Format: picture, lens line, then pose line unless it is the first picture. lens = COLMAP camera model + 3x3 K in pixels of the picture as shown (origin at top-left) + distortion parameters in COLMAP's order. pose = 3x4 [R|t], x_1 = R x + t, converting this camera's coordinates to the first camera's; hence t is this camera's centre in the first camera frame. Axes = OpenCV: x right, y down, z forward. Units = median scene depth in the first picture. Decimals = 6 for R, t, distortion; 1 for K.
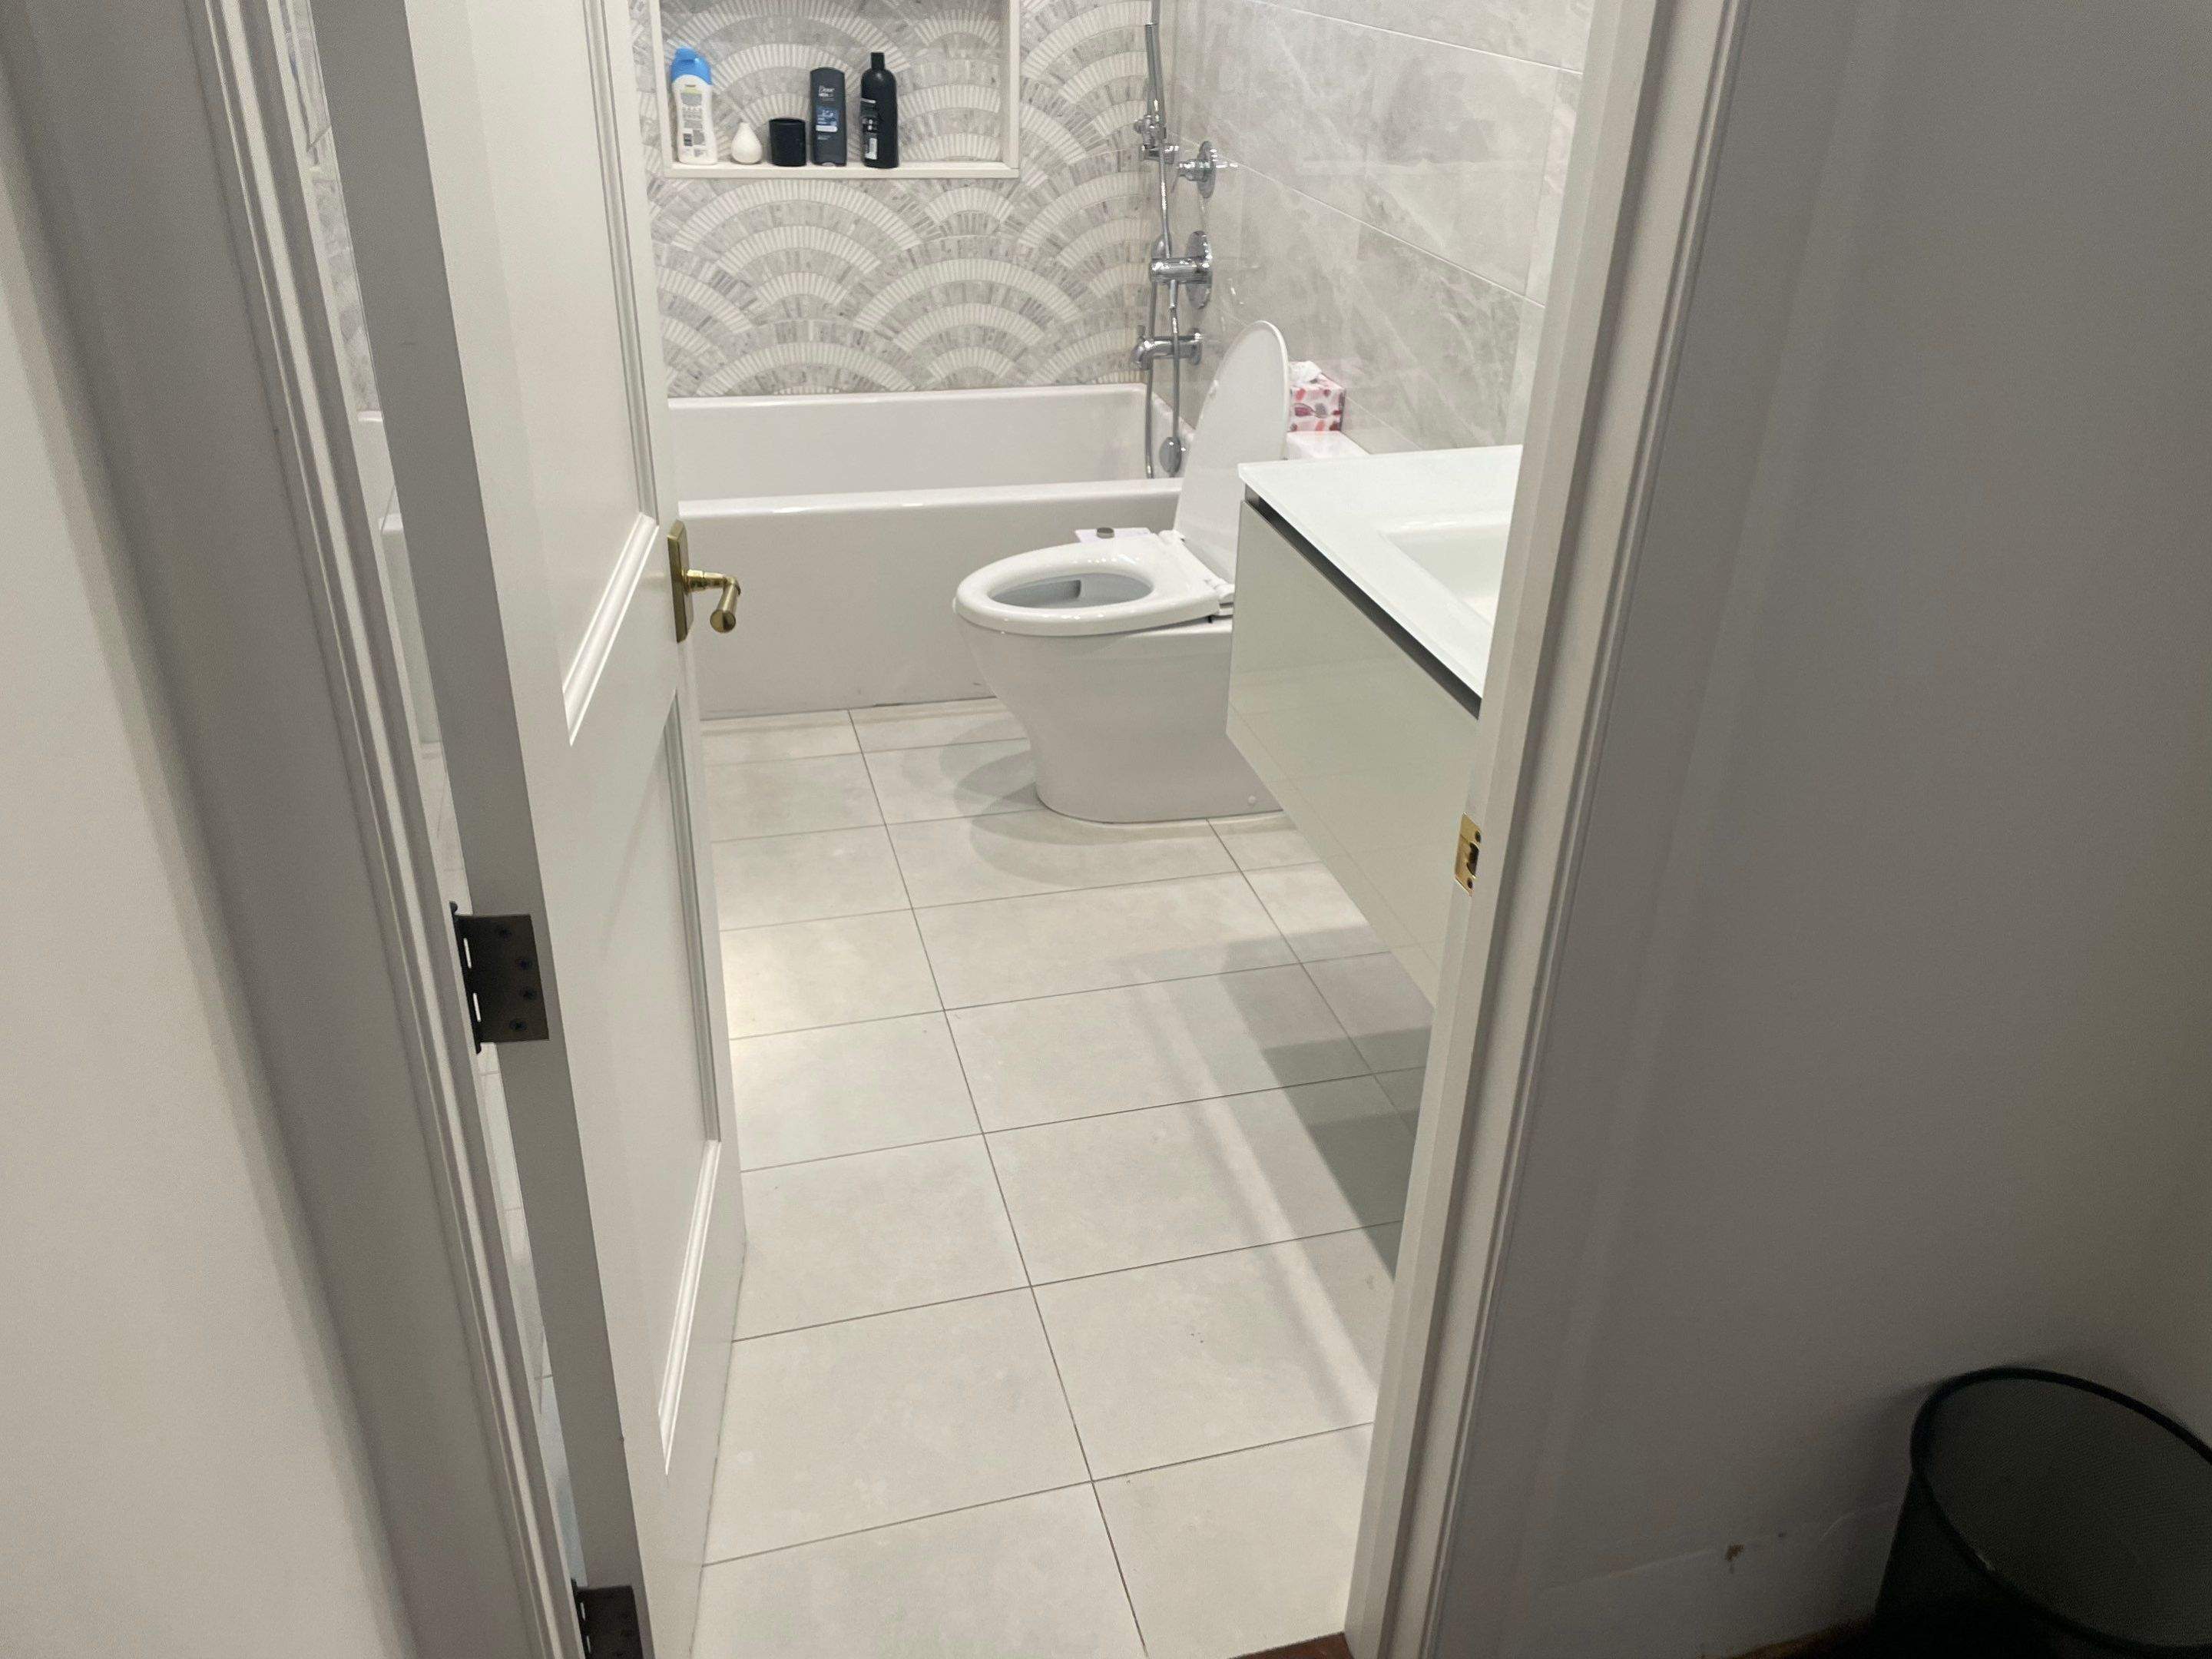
lens RADIAL K [[1670.4, 0, 1121.8], [0, 1670.4, 791.3], [0, 0, 1]] dist [0.097455, -0.127461]
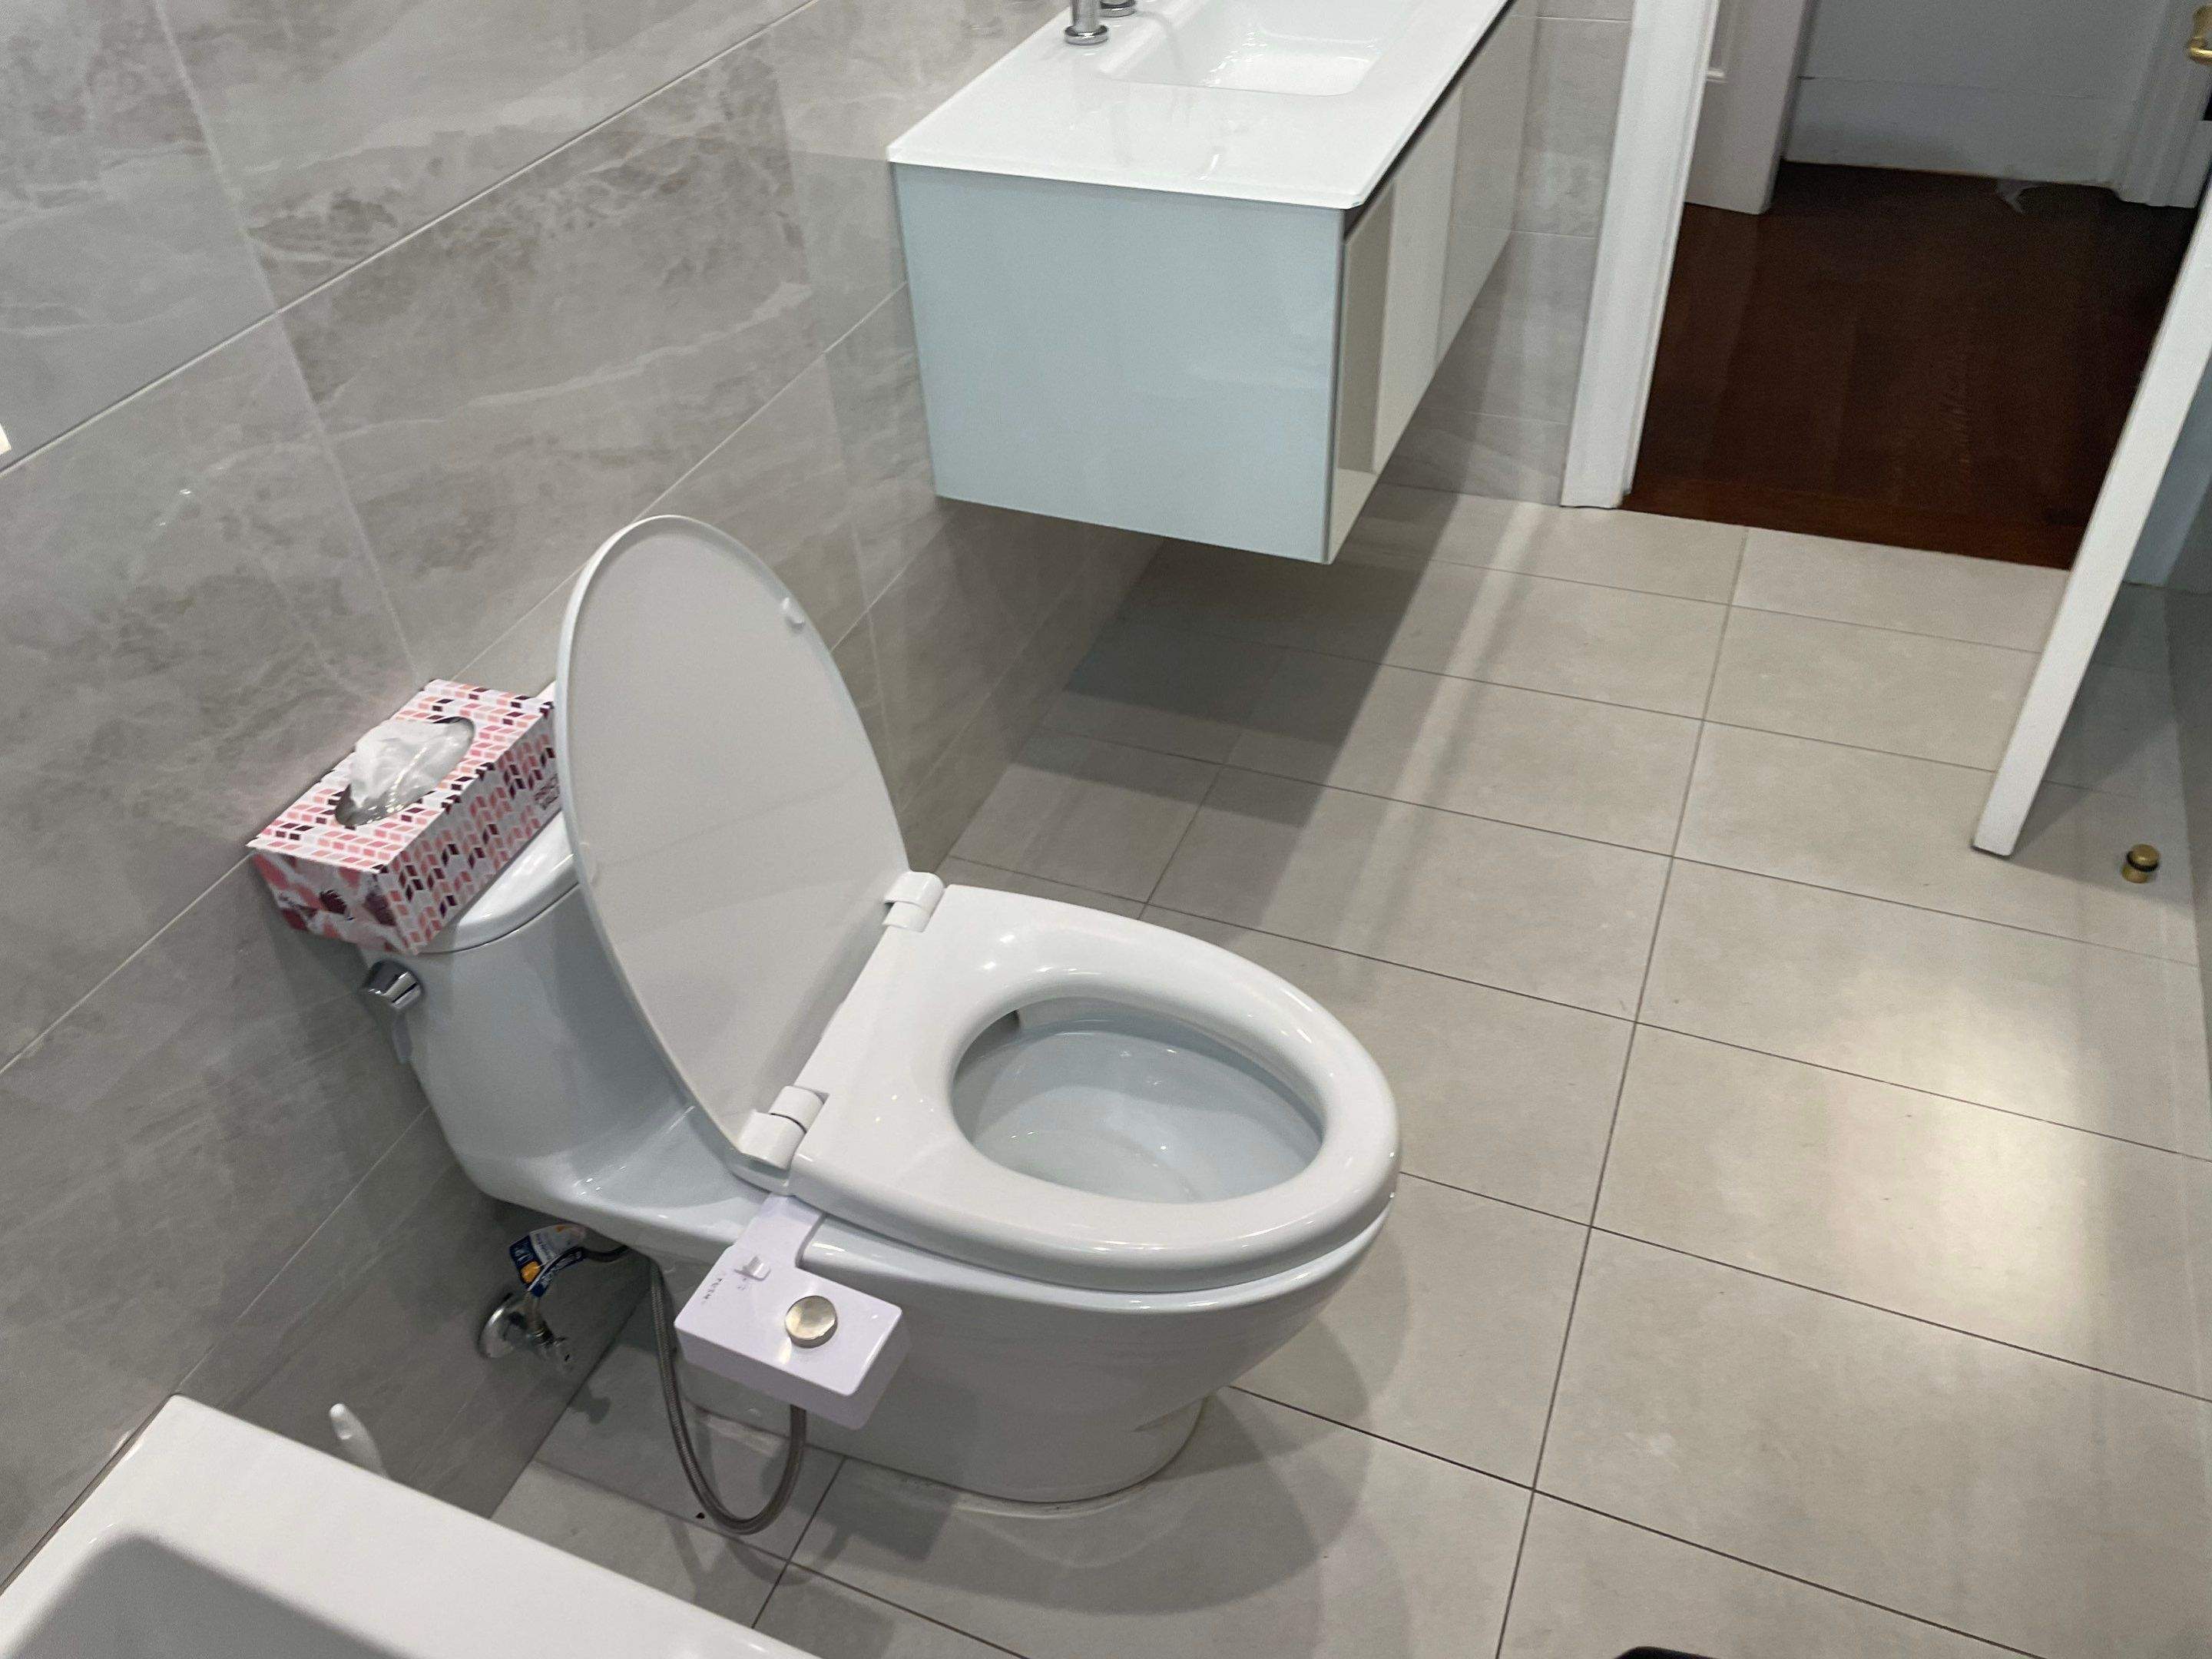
lens RADIAL K [[1670.4, 0, 1076.1], [0, 1670.4, 810.8], [0, 0, 1]] dist [0.097455, -0.127461]
pose [[-0.782392, -0.398908, 0.478264, -0.162418], [0.320725, 0.400202, 0.858472, -0.434776], [-0.533853, 0.825052, -0.185176, 0.839984]]
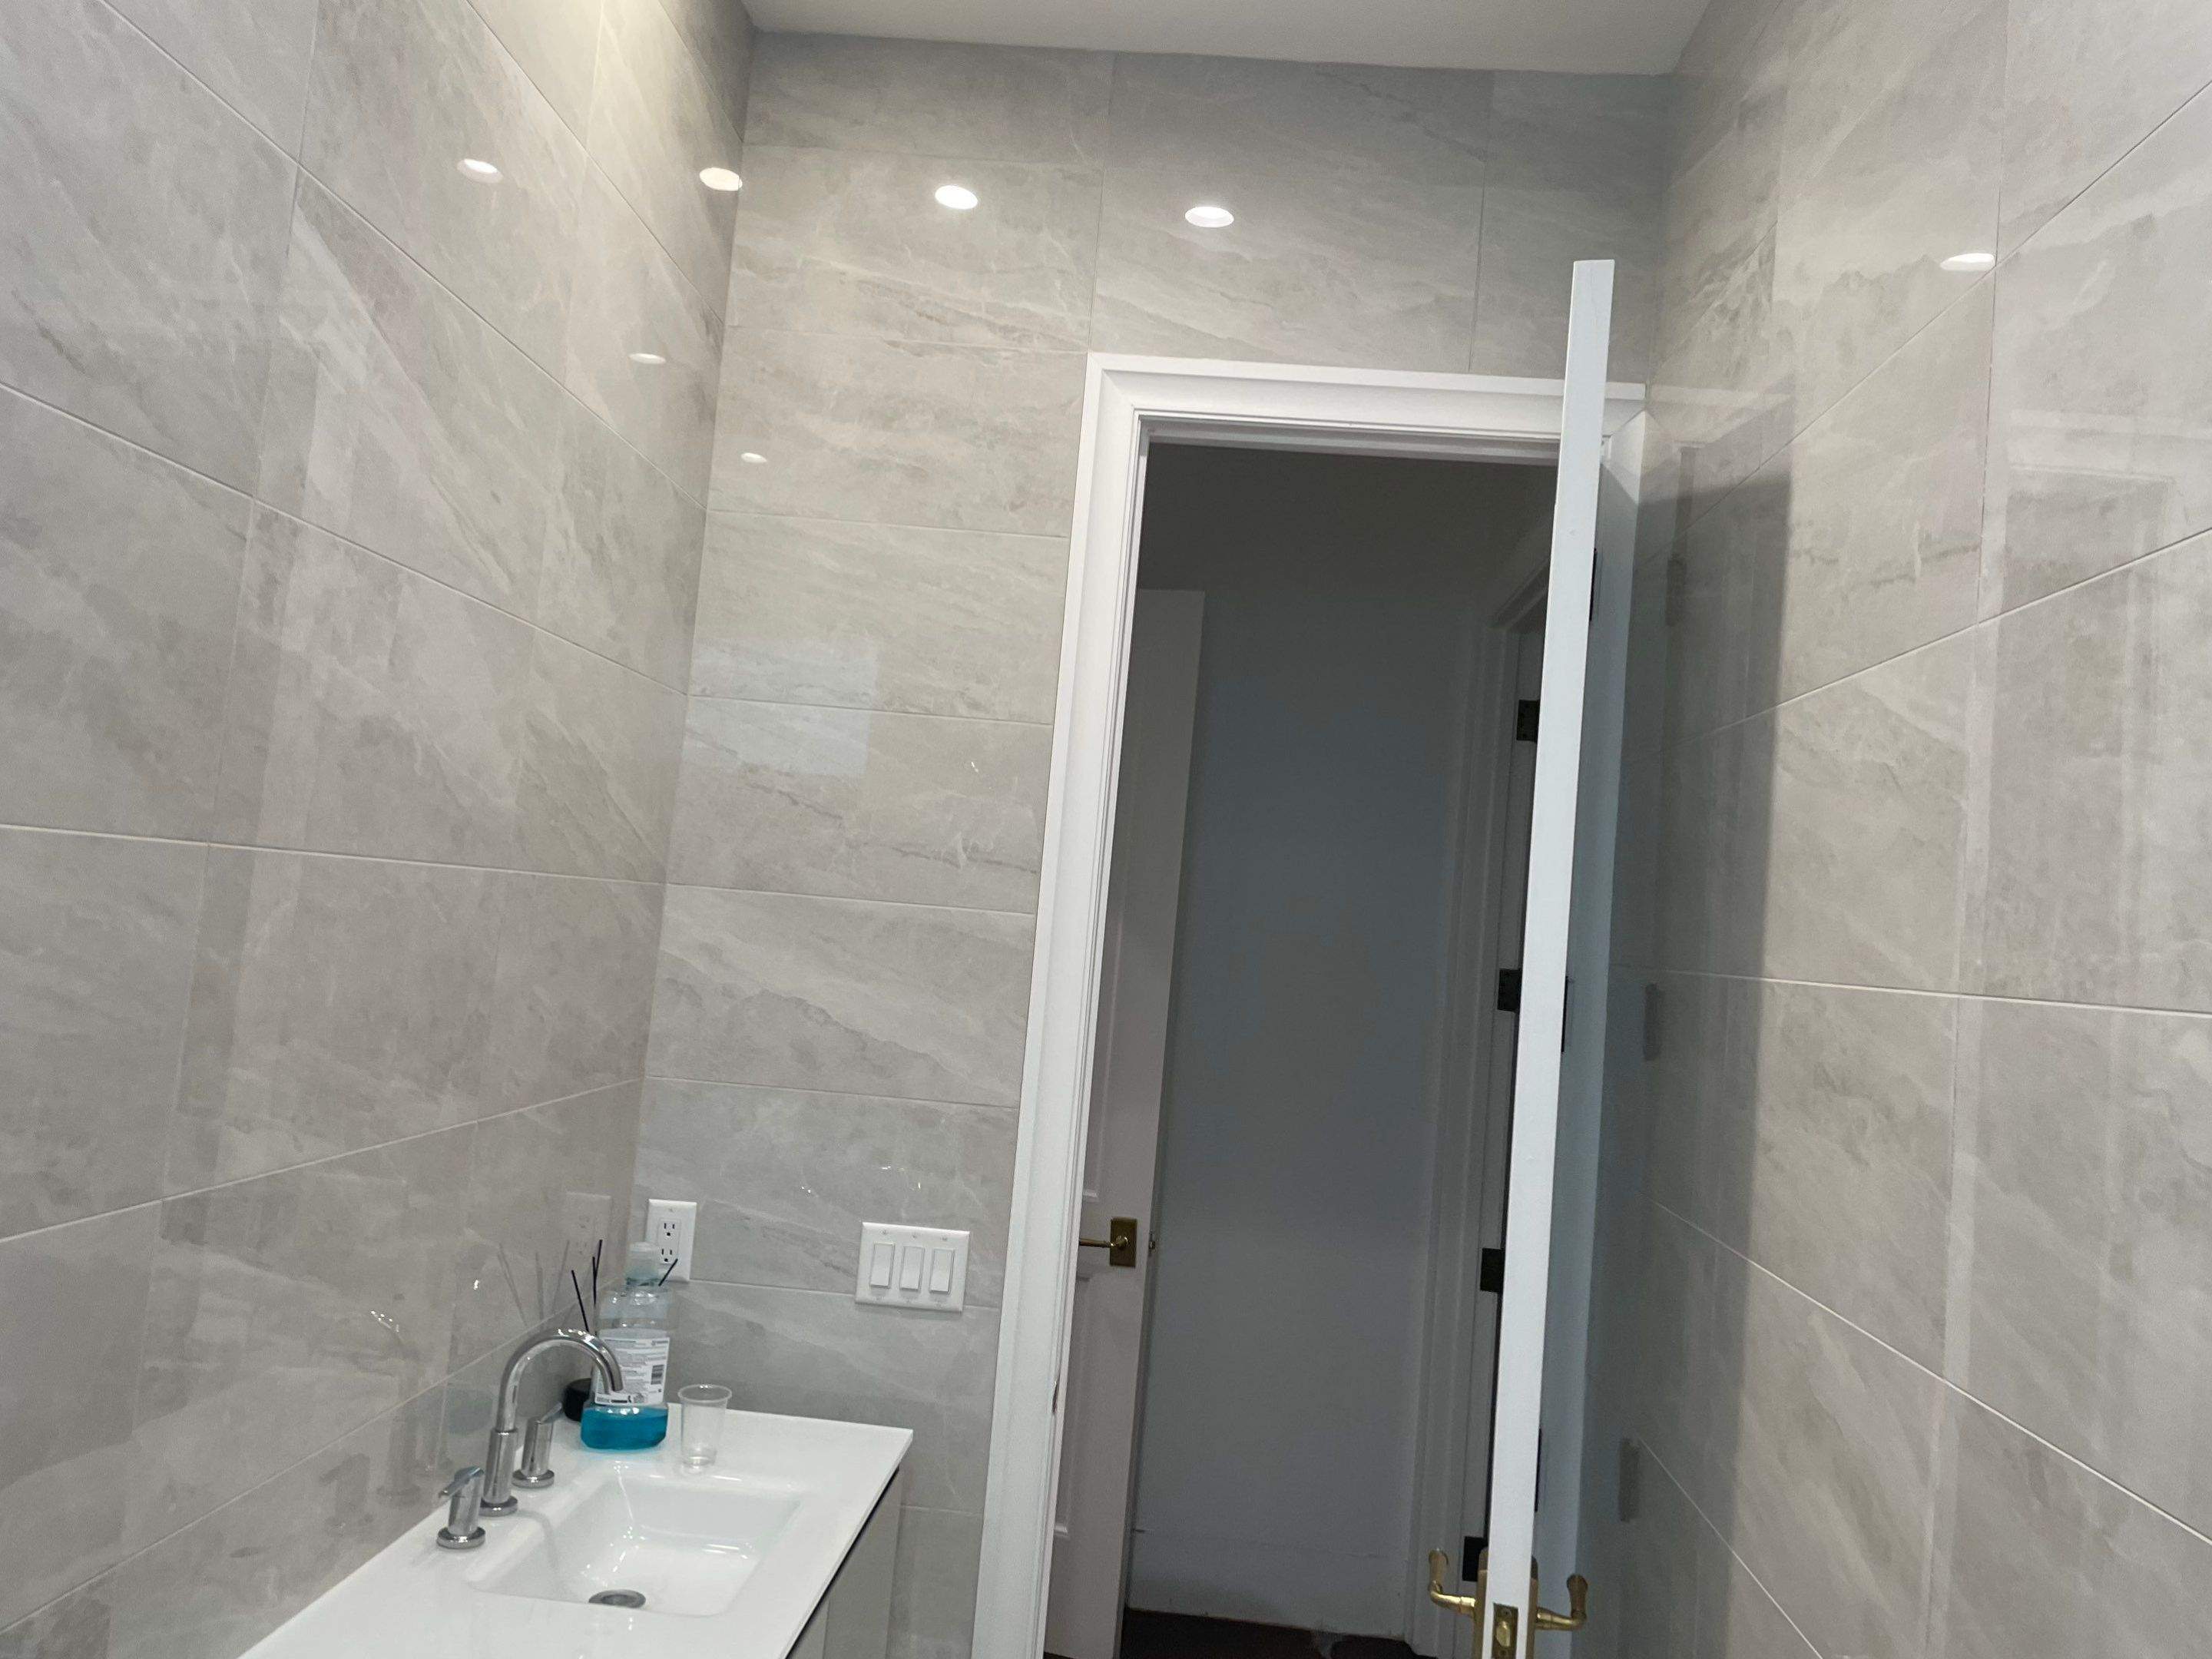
lens RADIAL K [[1670.4, 0, 1094.2], [0, 1670.4, 805.6], [0, 0, 1]] dist [0.097455, -0.127461]
pose [[-0.931986, -0.091844, 0.350666, -0.164786], [0.058872, 0.916176, 0.396427, -0.483951], [-0.357681, 0.390109, -0.848457, 0.831361]]
